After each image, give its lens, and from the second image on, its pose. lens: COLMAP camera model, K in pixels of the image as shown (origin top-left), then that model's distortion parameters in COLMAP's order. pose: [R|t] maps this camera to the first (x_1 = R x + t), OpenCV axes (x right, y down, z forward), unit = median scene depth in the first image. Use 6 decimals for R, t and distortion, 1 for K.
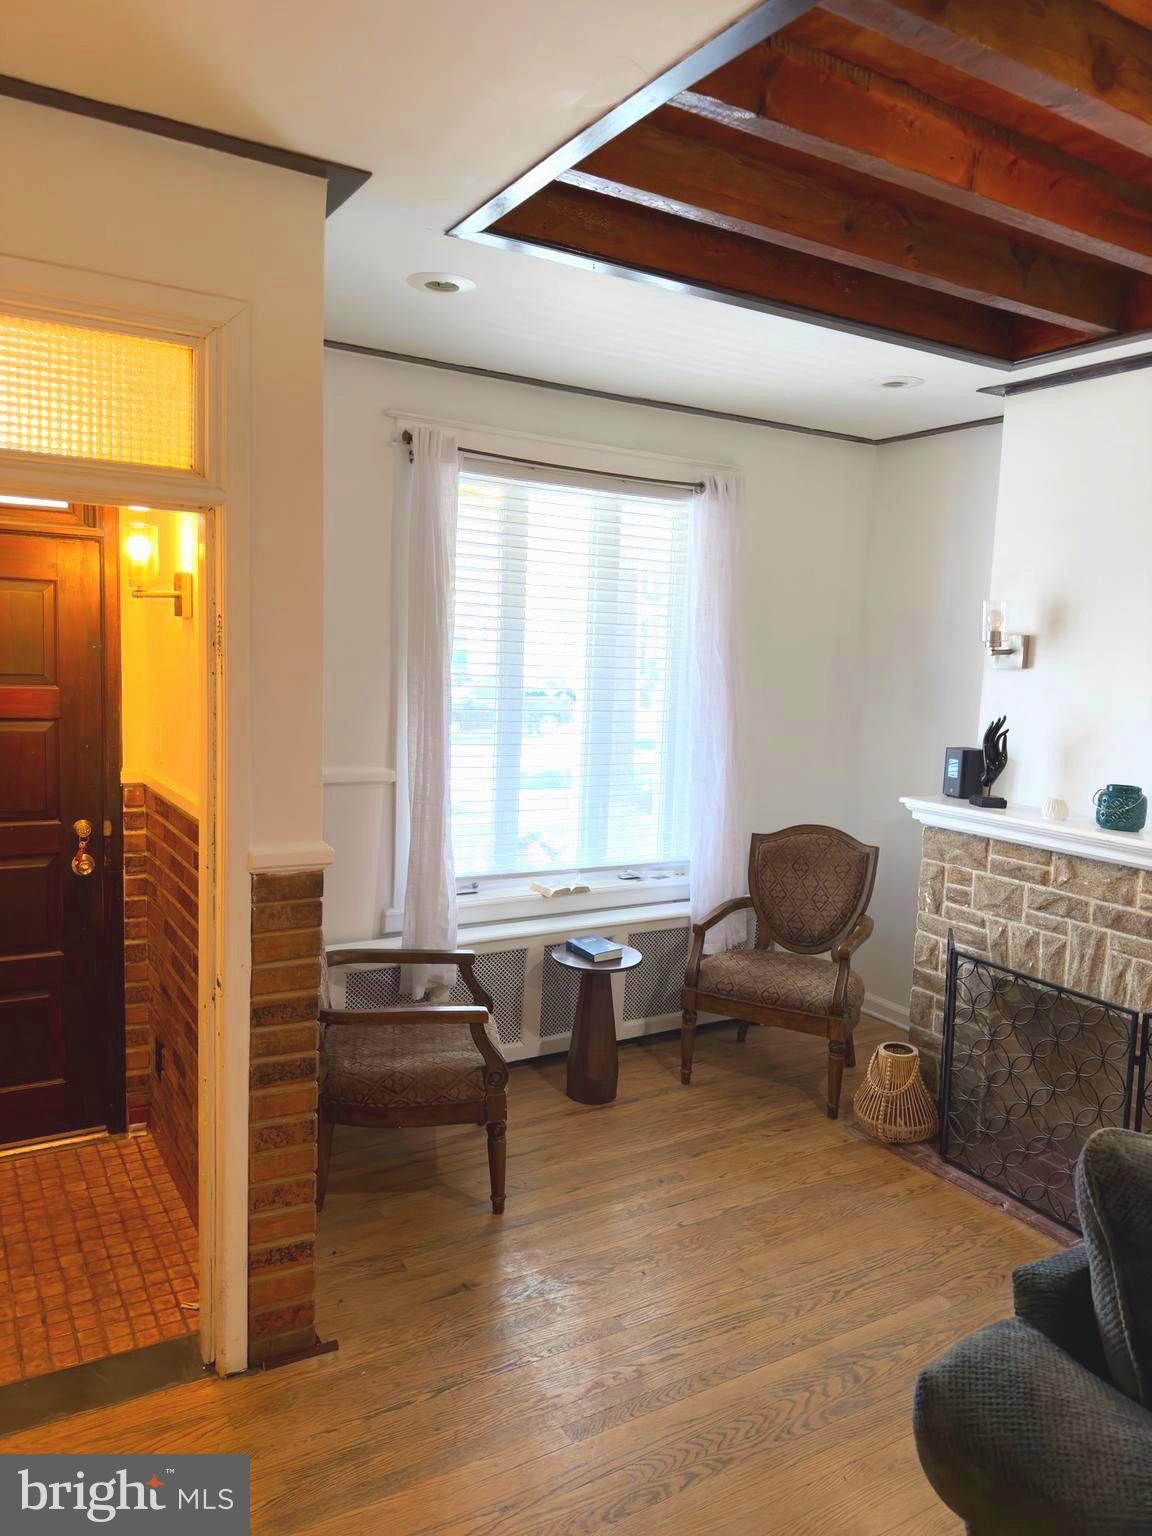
lens RADIAL K [[1078.6, 0, 576.0], [0, 1078.6, 768.0], [0, 0, 1]] dist [0.060537, -0.134513]
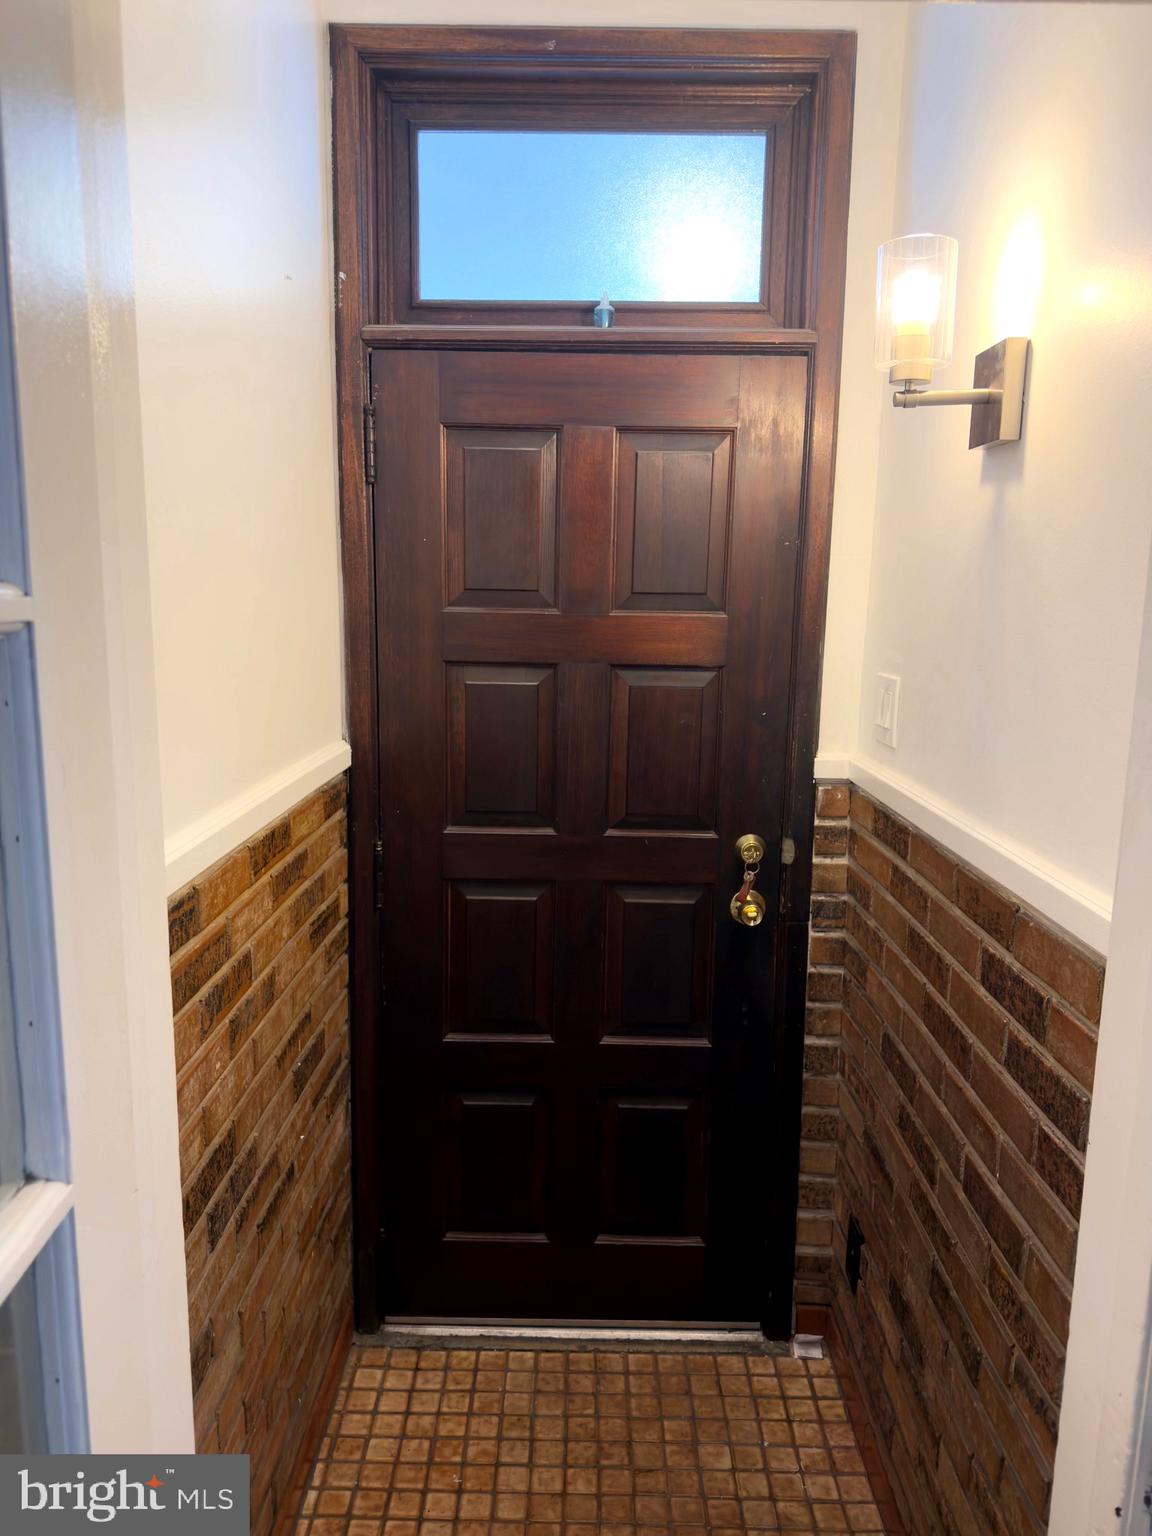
lens RADIAL K [[1087.8, 0, 576.0], [0, 1087.8, 768.0], [0, 0, 1]] dist [0.102779, -0.137941]
pose [[0.855017, 0.068261, -0.514088, -0.224151], [-0.042301, 0.997176, 0.062052, -0.022862], [0.516872, -0.031309, 0.855490, 0.423054]]
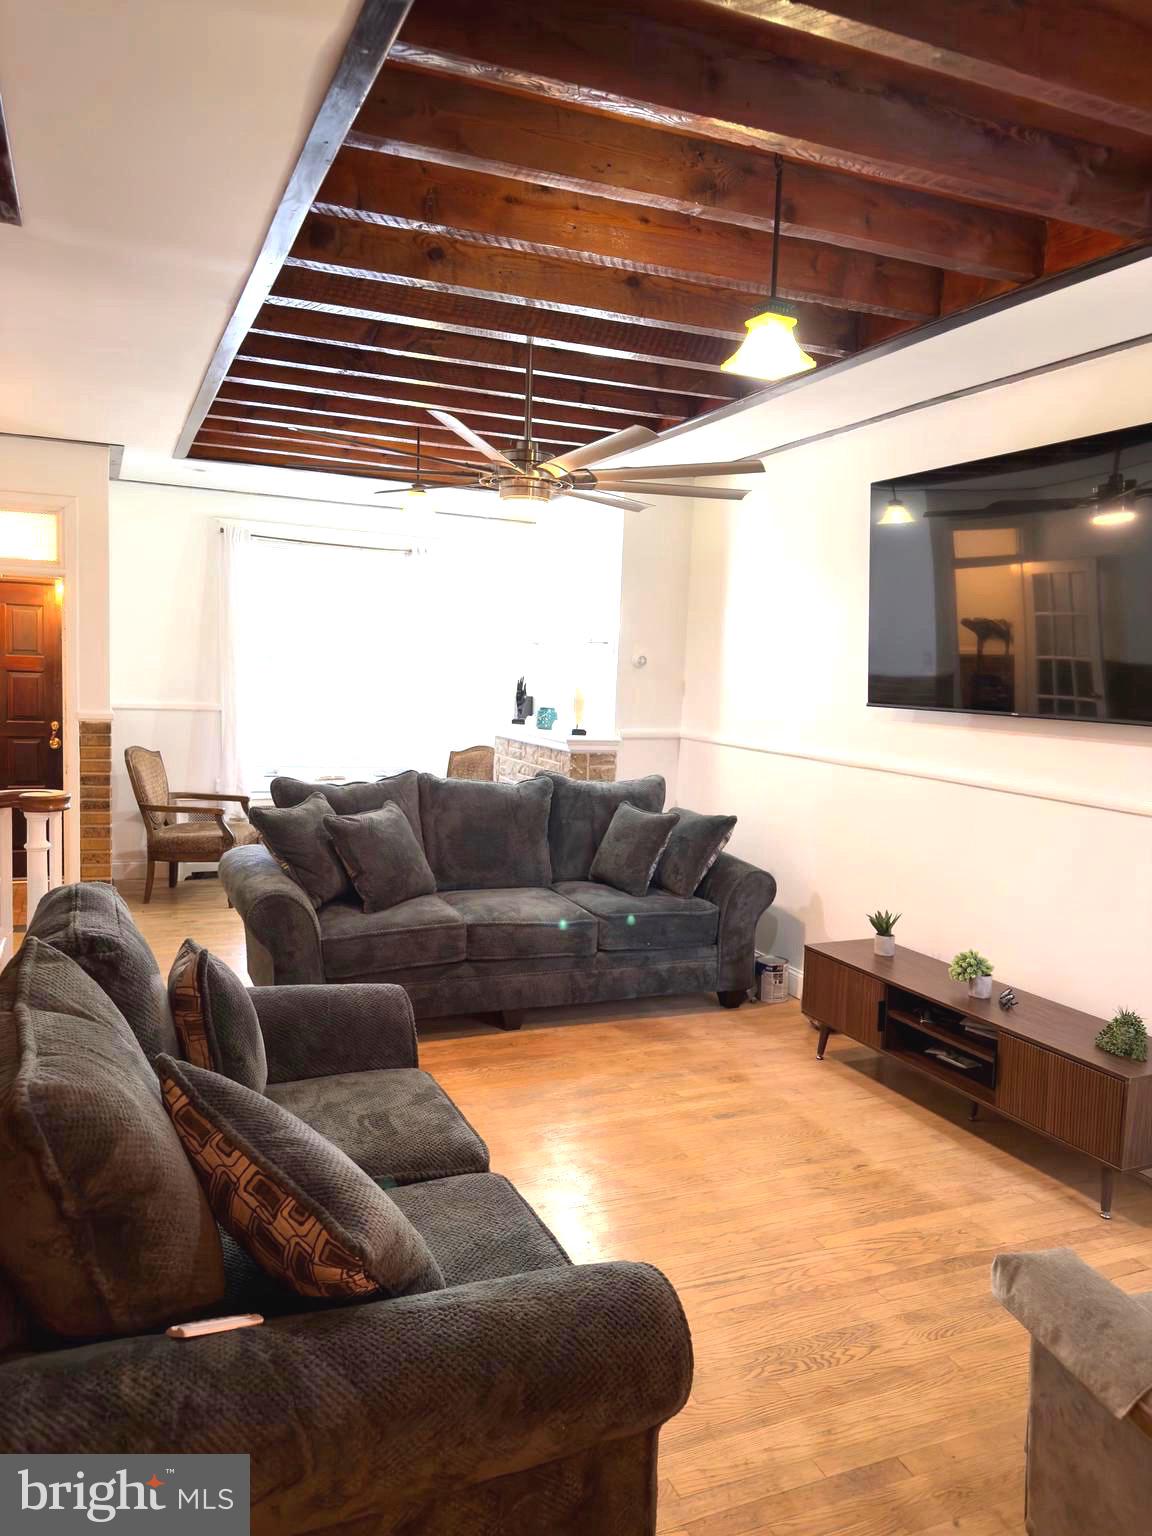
lens RADIAL K [[1087.8, 0, 576.0], [0, 1087.8, 768.0], [0, 0, 1]] dist [0.102779, -0.137941]
pose [[0.990290, 0.013126, -0.138392, 0.783202], [-0.016513, 0.999591, -0.023350, 0.162509], [0.138029, 0.025408, 0.990102, -0.895247]]
